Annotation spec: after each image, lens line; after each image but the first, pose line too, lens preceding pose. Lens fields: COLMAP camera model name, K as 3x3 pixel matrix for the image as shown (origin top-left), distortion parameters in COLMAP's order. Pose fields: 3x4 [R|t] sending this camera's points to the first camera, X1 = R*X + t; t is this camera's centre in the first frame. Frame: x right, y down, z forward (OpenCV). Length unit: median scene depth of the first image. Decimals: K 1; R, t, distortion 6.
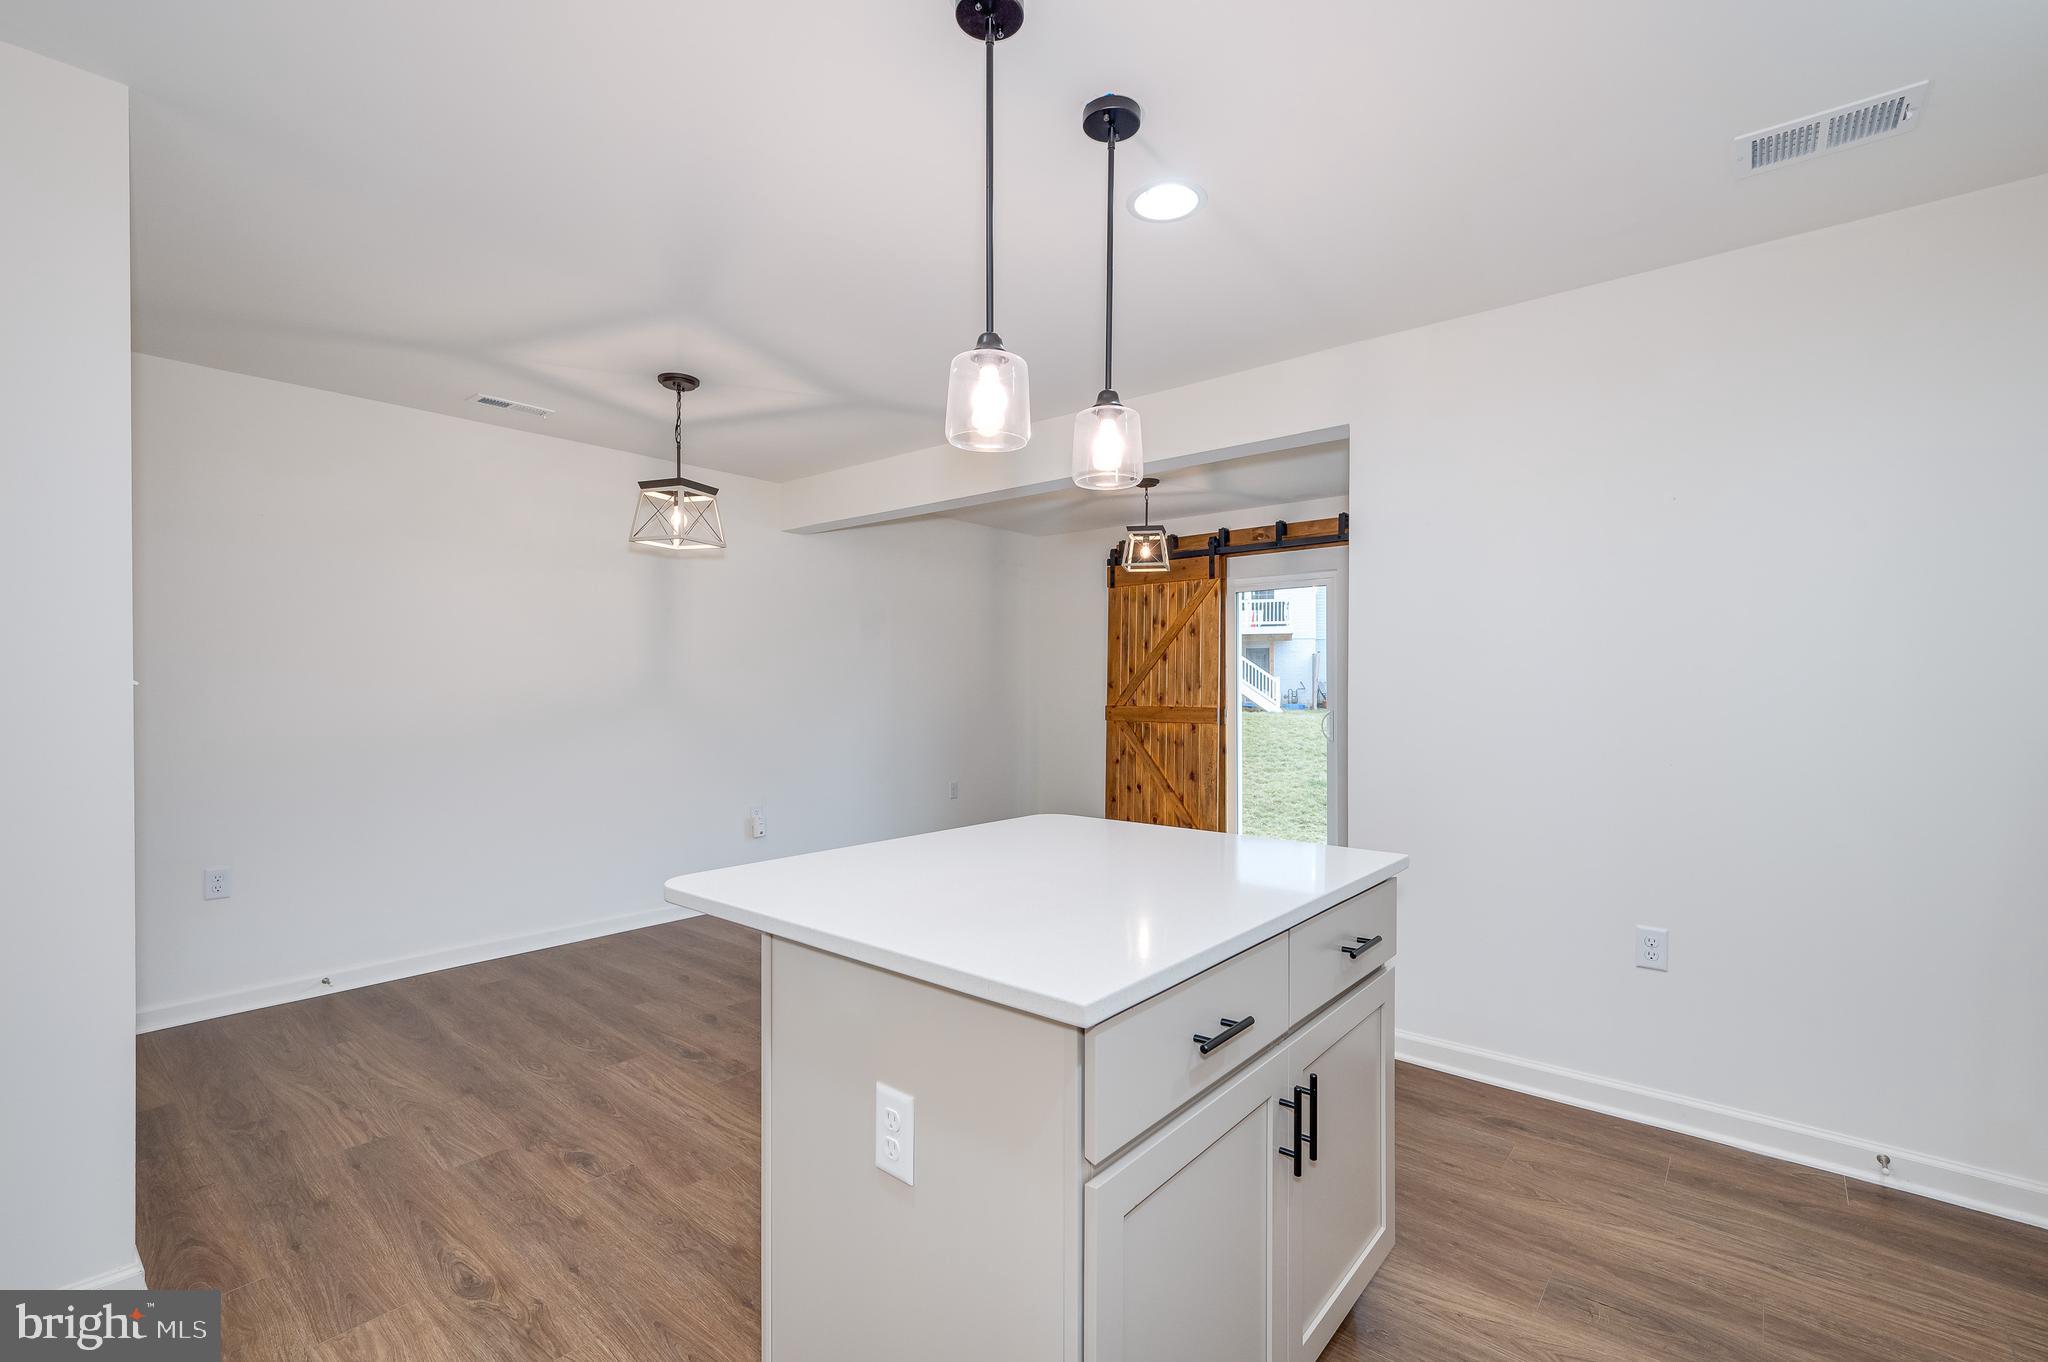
lens RADIAL K [[889.8, 0, 1057.0], [0, 889.8, 687.9], [0, 0, 1]] dist [0.000359, 0.000107]
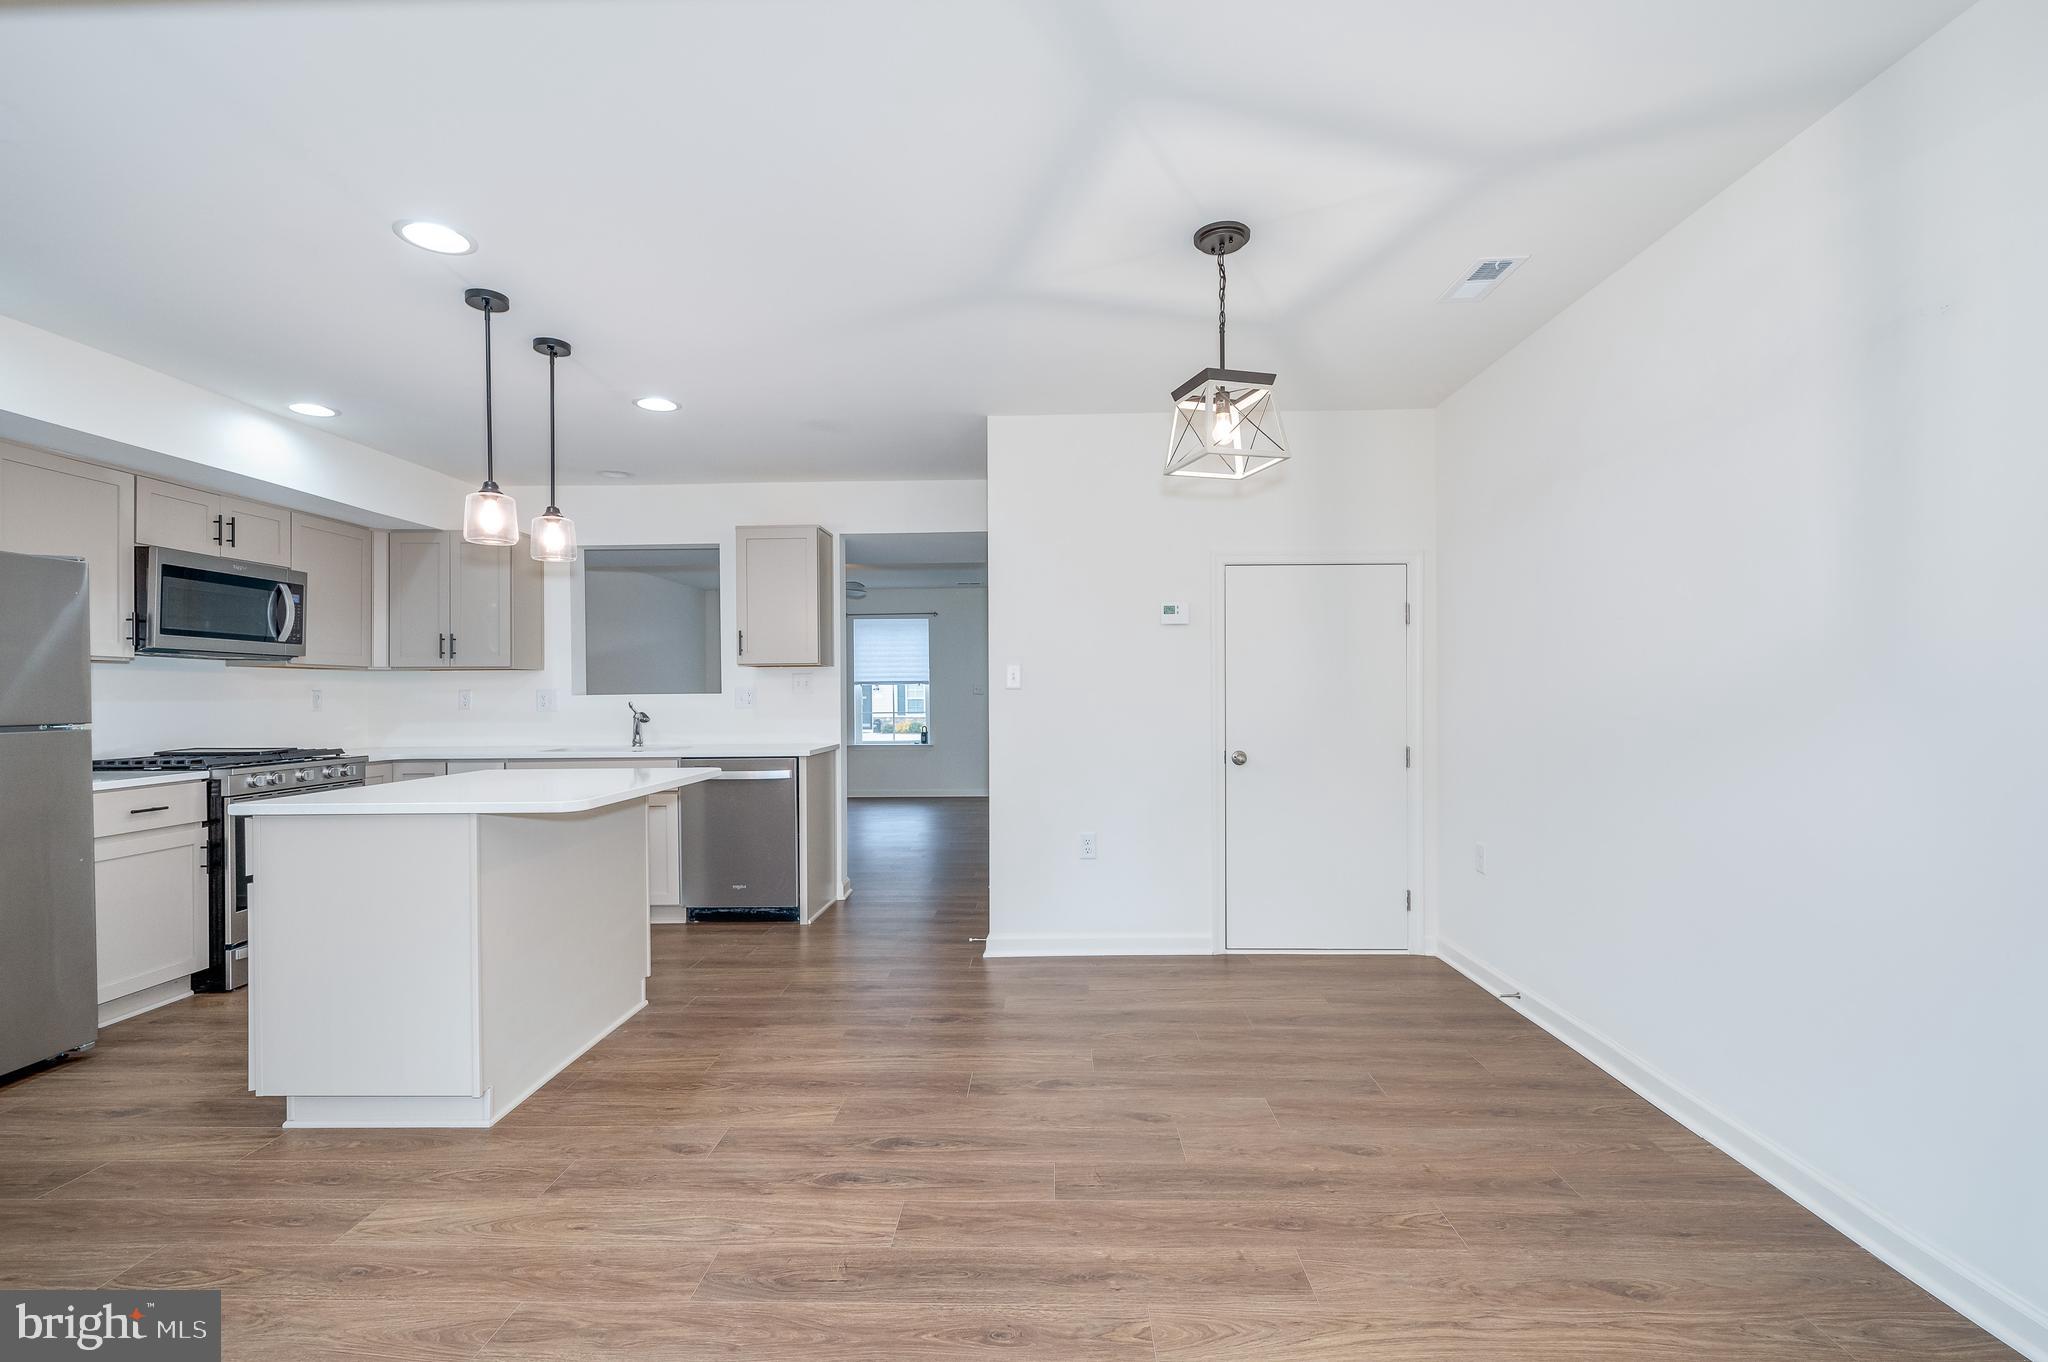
lens RADIAL K [[916.7, 0, 1024.0], [0, 916.7, 681.0], [0, 0, 1]] dist [-0.000319, 0.000050]
pose [[-0.795165, -0.001233, -0.606391, 0.082893], [0.006380, 0.999926, -0.010399, 0.011060], [0.606359, -0.012138, -0.795098, 0.859528]]
